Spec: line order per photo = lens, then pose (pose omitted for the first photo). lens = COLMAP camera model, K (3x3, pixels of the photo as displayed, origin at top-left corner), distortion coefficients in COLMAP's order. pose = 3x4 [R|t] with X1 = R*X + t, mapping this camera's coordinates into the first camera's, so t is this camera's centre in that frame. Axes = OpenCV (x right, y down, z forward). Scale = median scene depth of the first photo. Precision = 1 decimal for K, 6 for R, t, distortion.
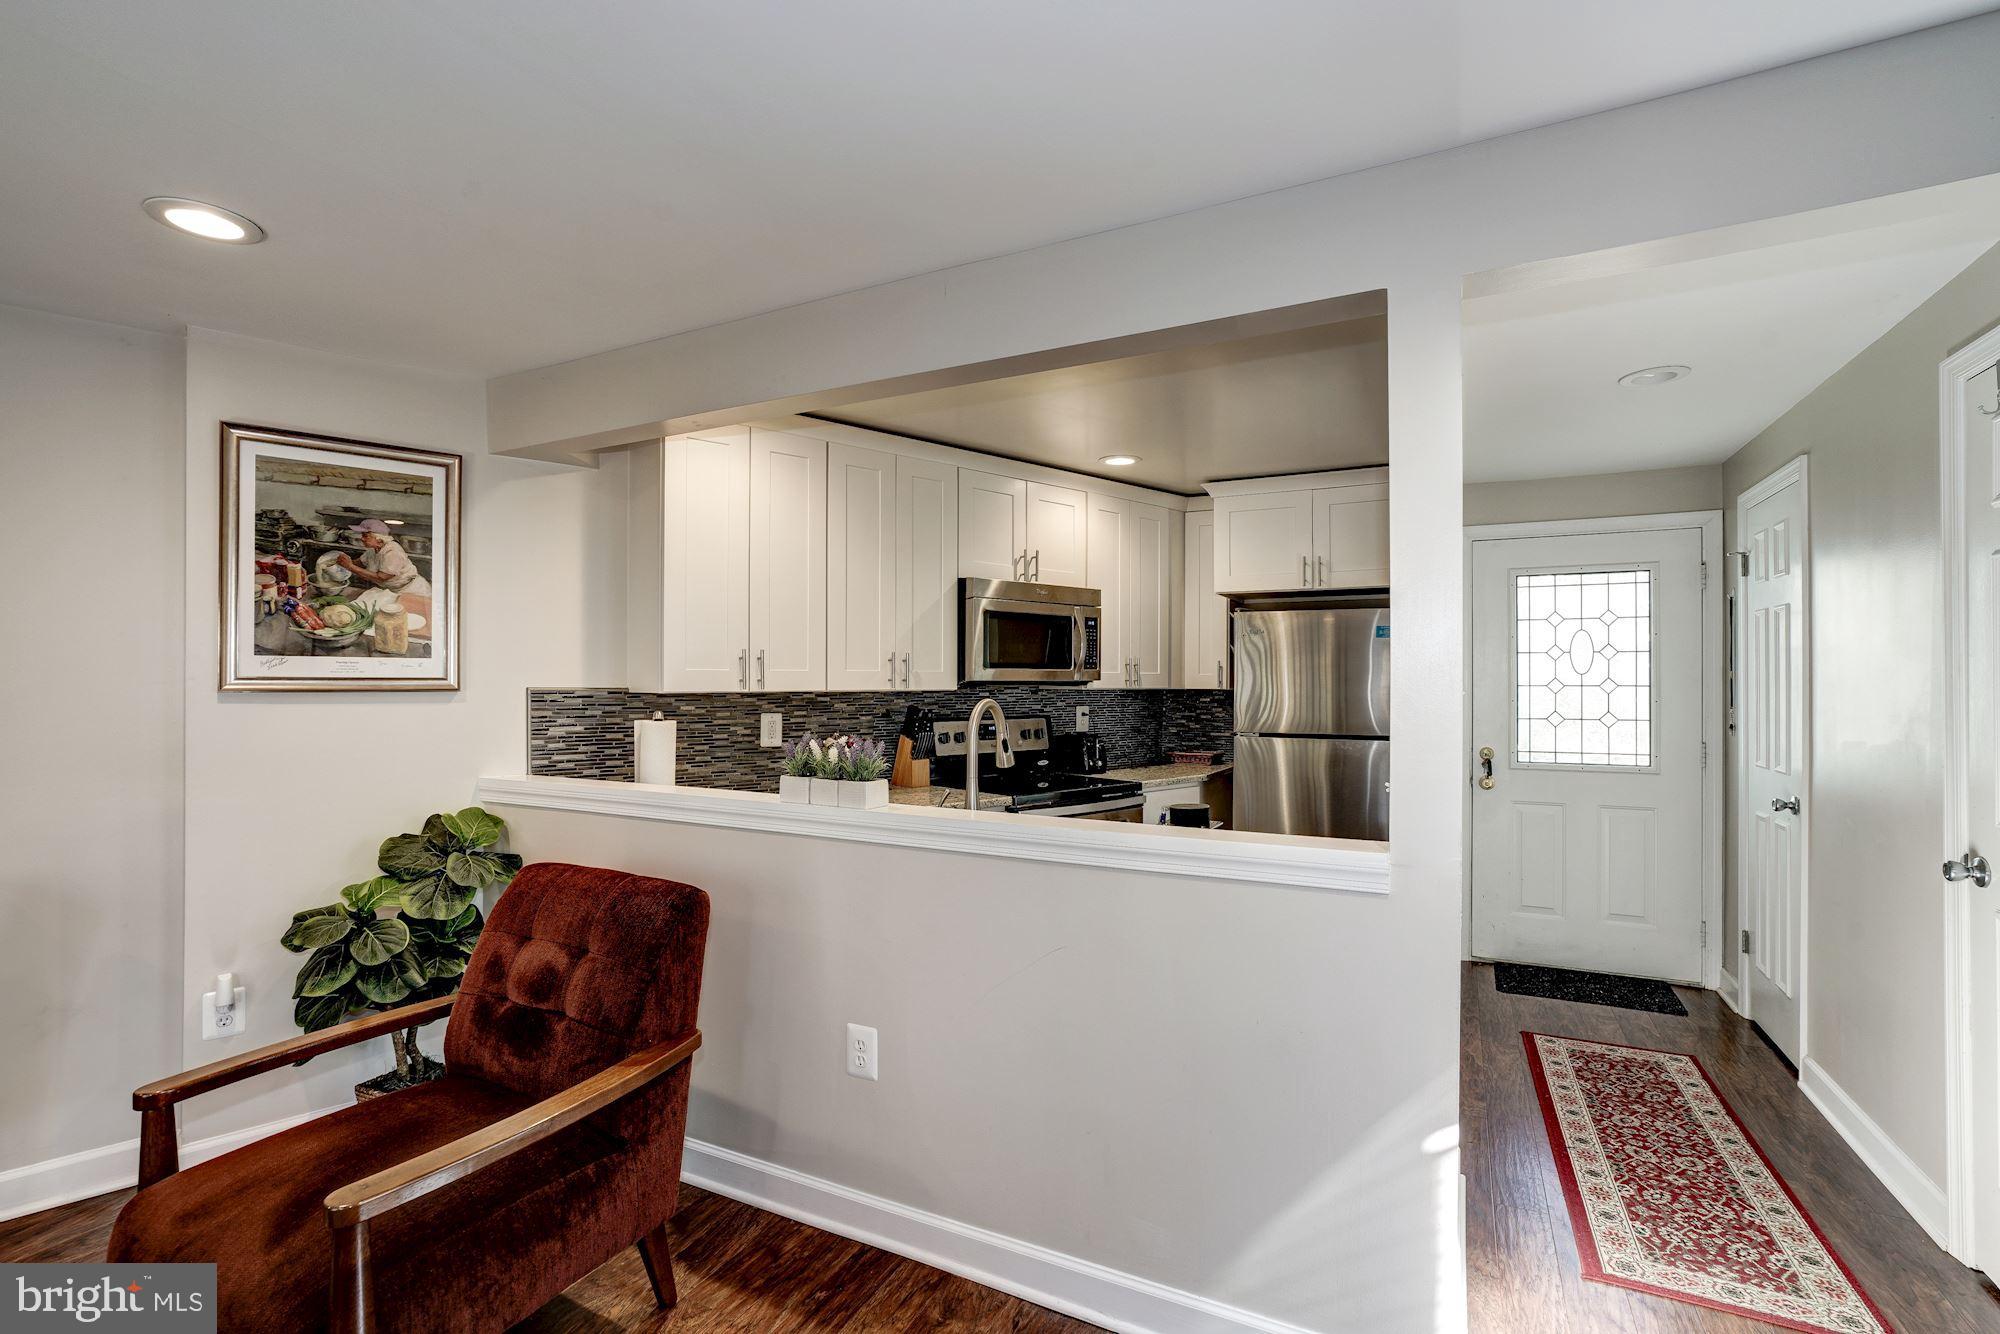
lens RADIAL K [[941.2, 0, 987.1], [0, 941.2, 673.1], [0, 0, 1]] dist [-0.024225, 0.011475]
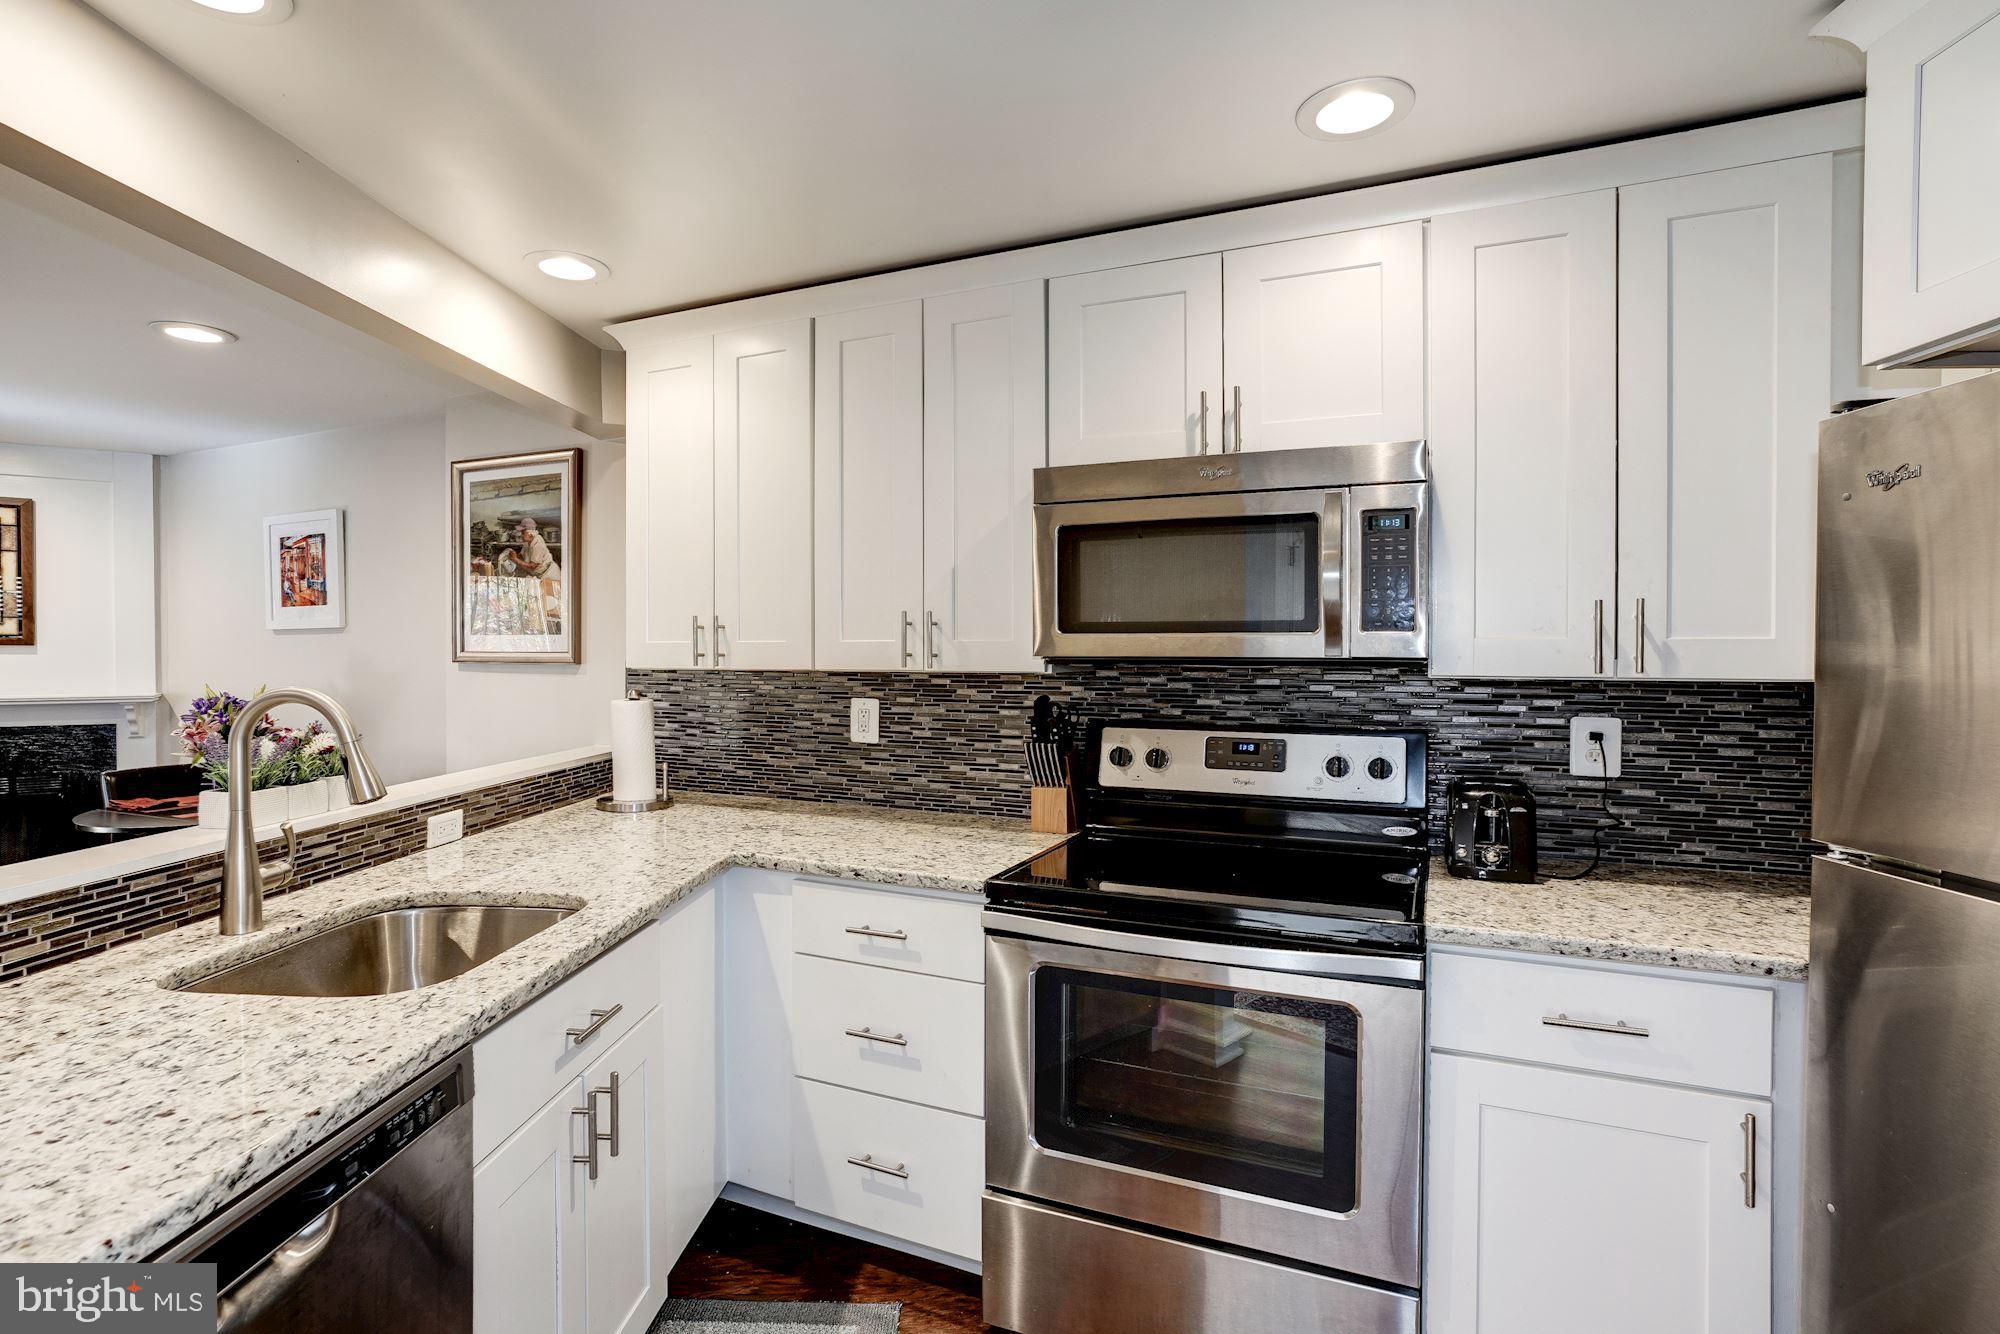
lens RADIAL K [[941.2, 0, 995.1], [0, 941.2, 656.1], [0, 0, 1]] dist [-0.024225, 0.011475]
pose [[0.414844, 0.004566, -0.909881, 0.508443], [0.005389, 0.999958, 0.007475, 0.003714], [0.909877, -0.008004, 0.414802, 0.791811]]
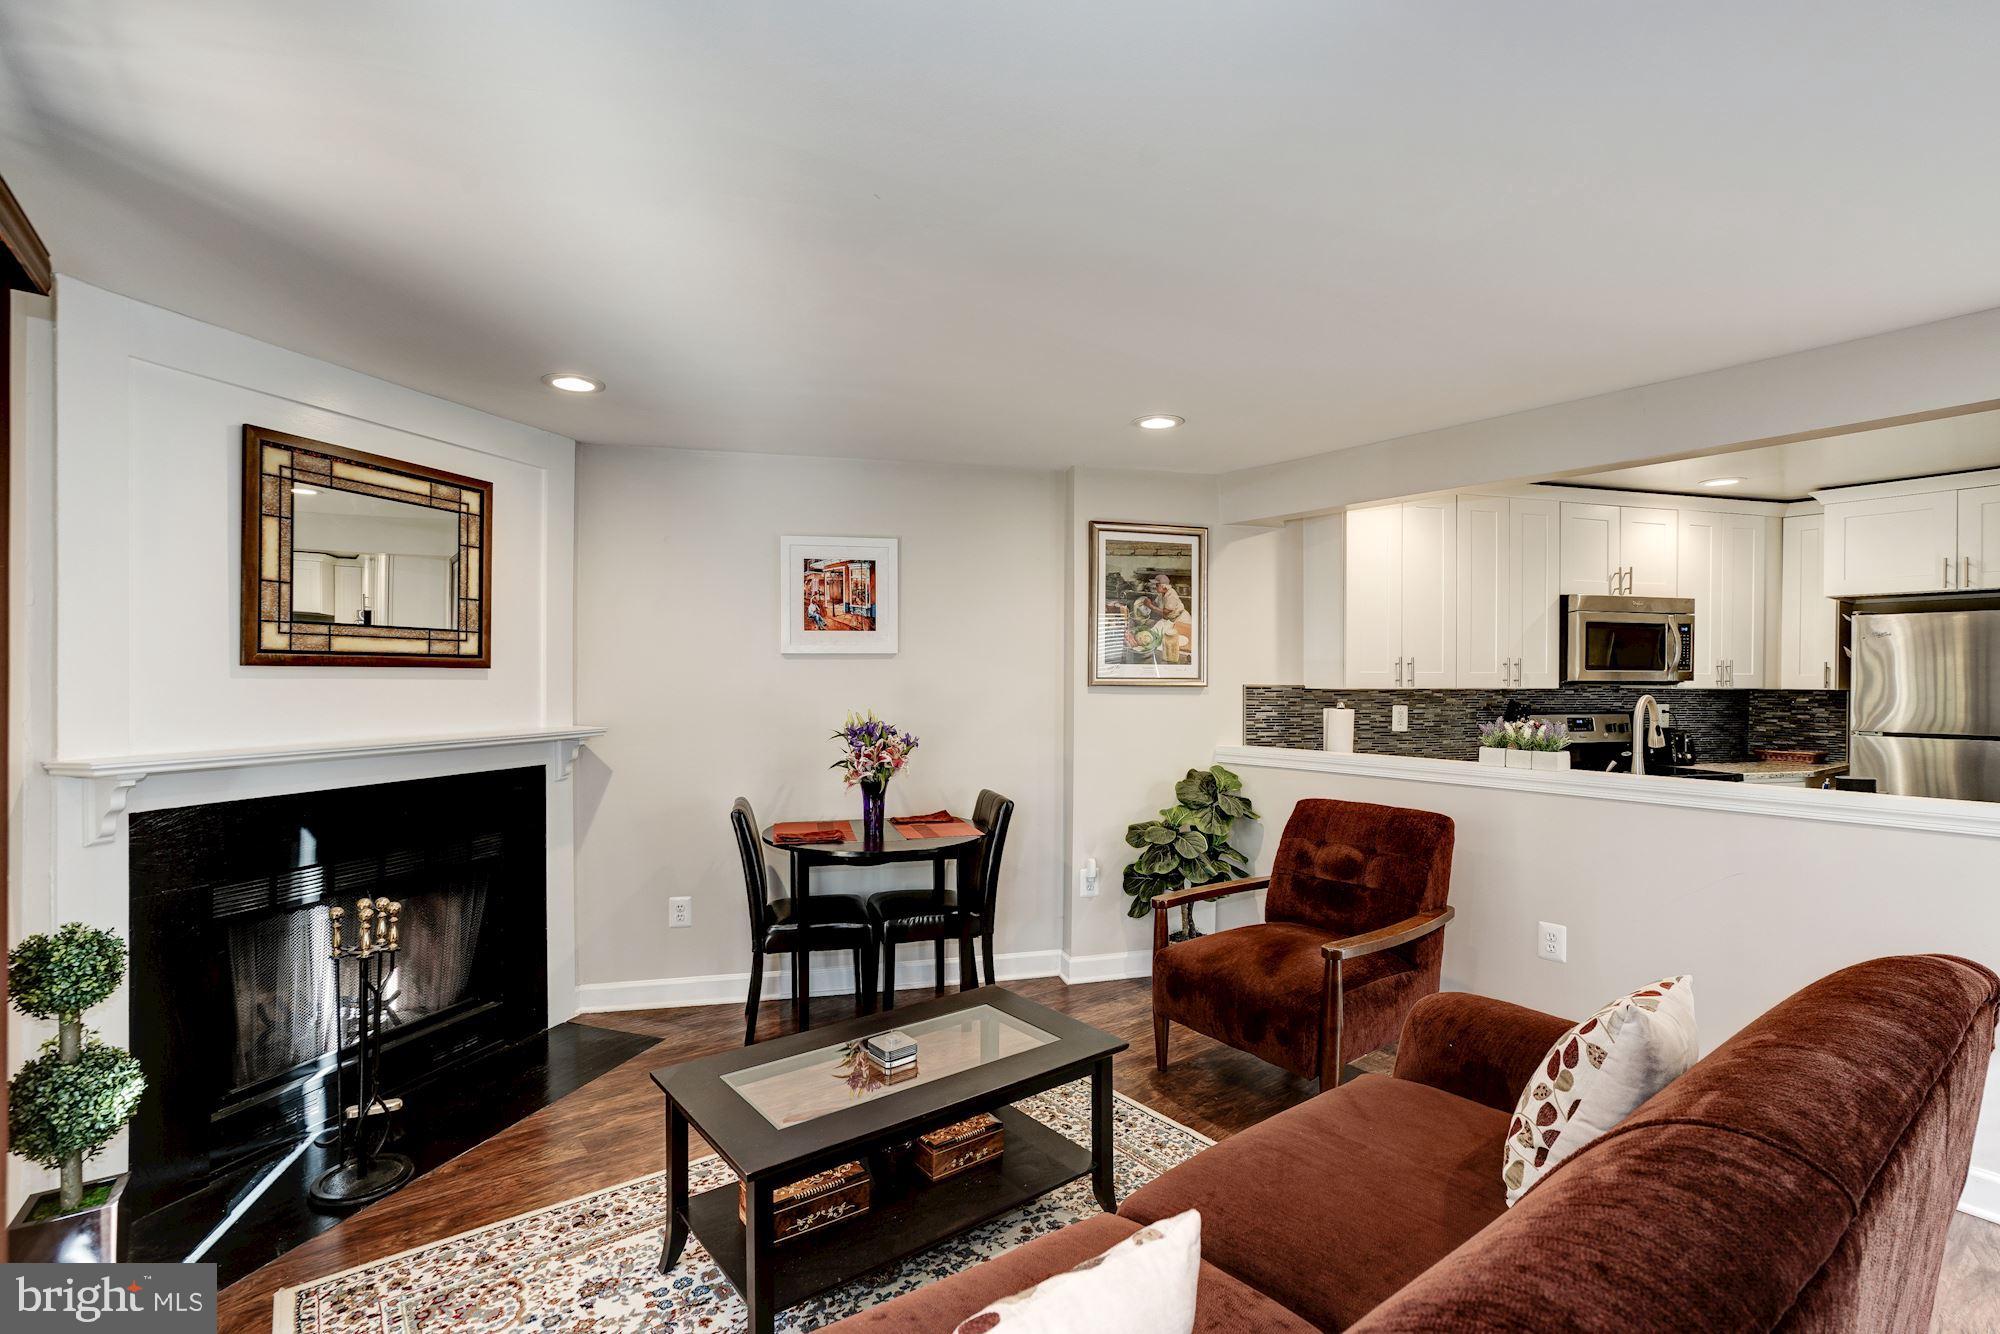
lens RADIAL K [[941.2, 0, 1012.6], [0, 941.2, 675.8], [0, 0, 1]] dist [-0.024225, 0.011475]
pose [[0.906601, 0.002861, -0.421980, -0.170725], [0.000034, 0.999977, 0.006853, -0.006453], [0.421990, -0.006228, 0.906579, -0.386340]]
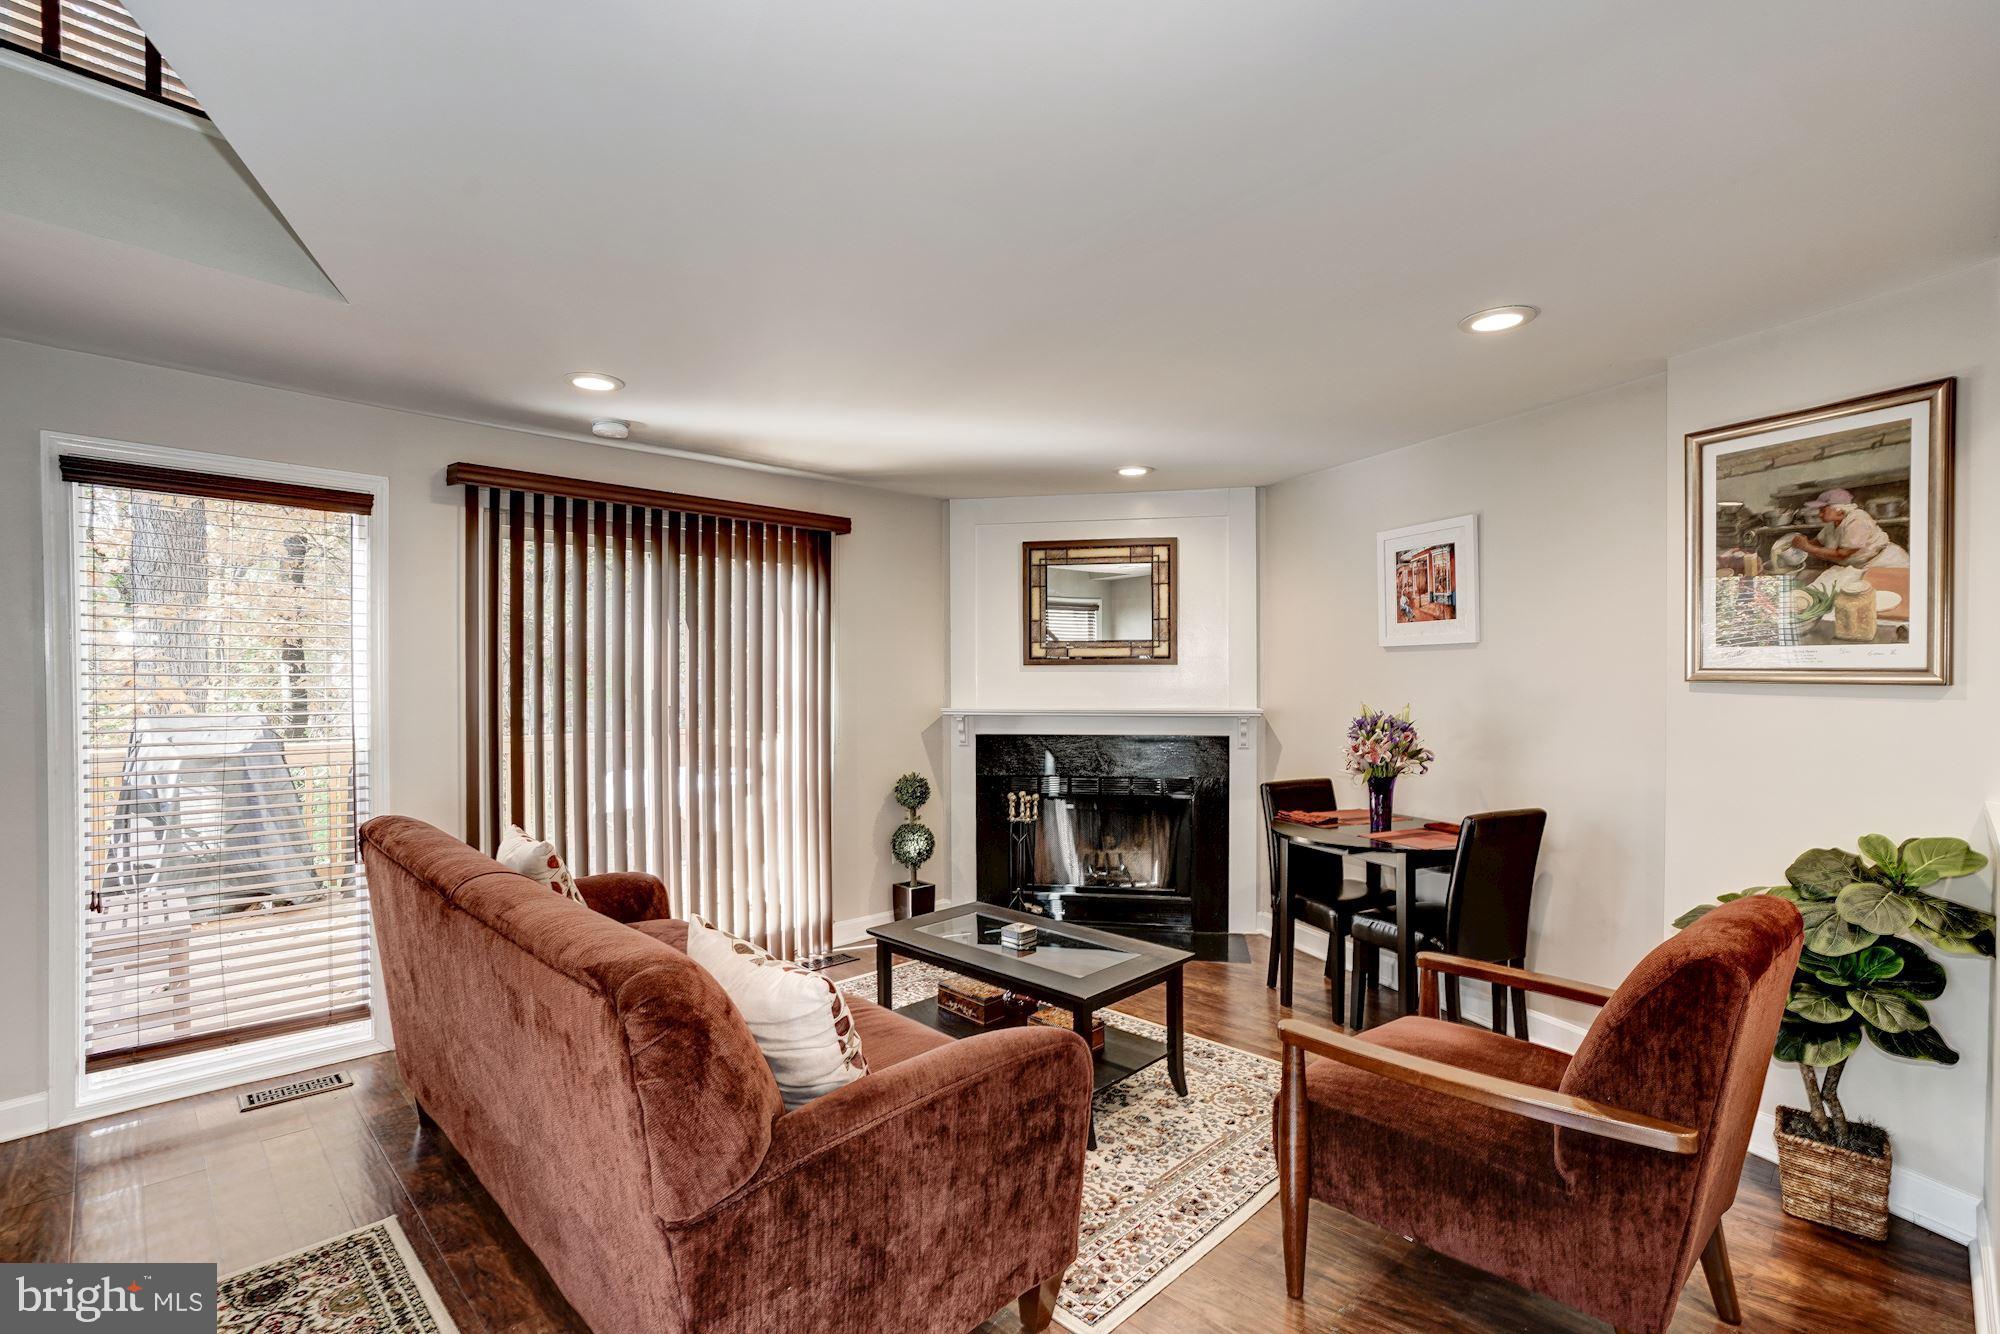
lens RADIAL K [[941.2, 0, 1007.7], [0, 941.2, 677.7], [0, 0, 1]] dist [-0.024225, 0.011475]
pose [[-0.315650, 0.010297, -0.948820, 0.326570], [0.011619, 0.999908, 0.006986, -0.000849], [0.948805, -0.008819, -0.315740, 0.402396]]
